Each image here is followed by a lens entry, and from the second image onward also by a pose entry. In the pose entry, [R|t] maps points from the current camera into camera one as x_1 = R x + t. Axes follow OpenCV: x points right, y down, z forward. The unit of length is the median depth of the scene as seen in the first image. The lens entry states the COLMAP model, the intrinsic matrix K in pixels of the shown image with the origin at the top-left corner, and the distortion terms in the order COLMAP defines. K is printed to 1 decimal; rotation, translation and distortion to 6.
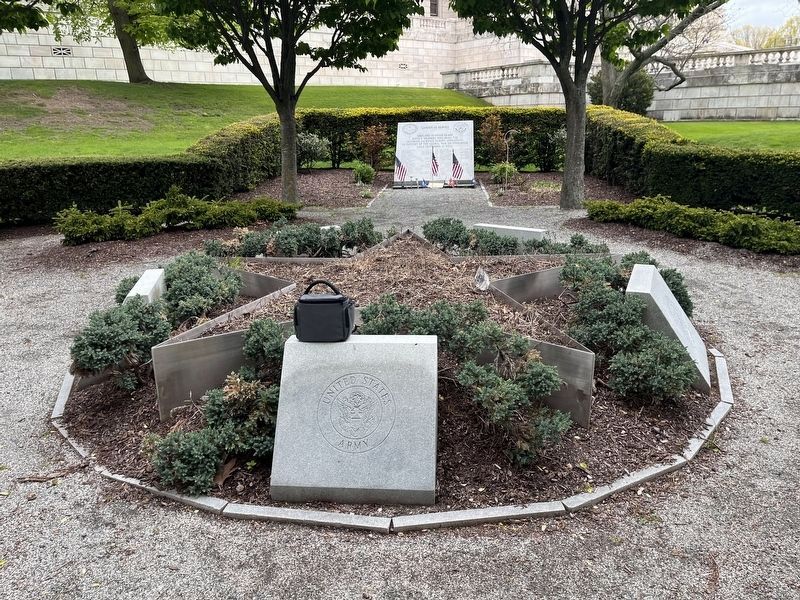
lens RADIAL K [[599.9, 0, 399.3], [0, 599.9, 301.5], [0, 0, 1]] dist [0.037522, -0.034801]
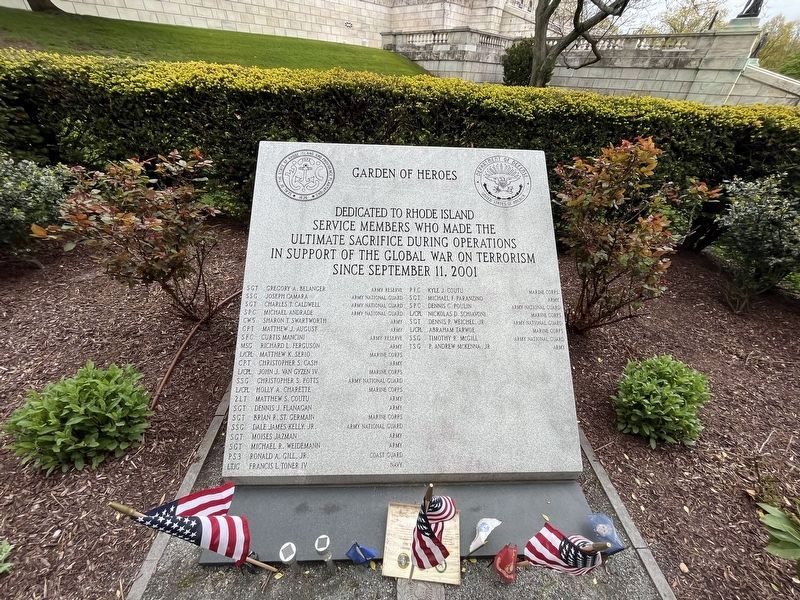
lens RADIAL K [[326.9, 0, 400.8], [0, 326.9, 297.8], [0, 0, 1]] dist [0.000415, -0.000174]
pose [[0.990211, -0.016480, 0.138604, 0.012824], [-0.026239, 0.953323, 0.300809, -0.089870], [-0.137092, -0.301501, 0.943559, 0.265166]]
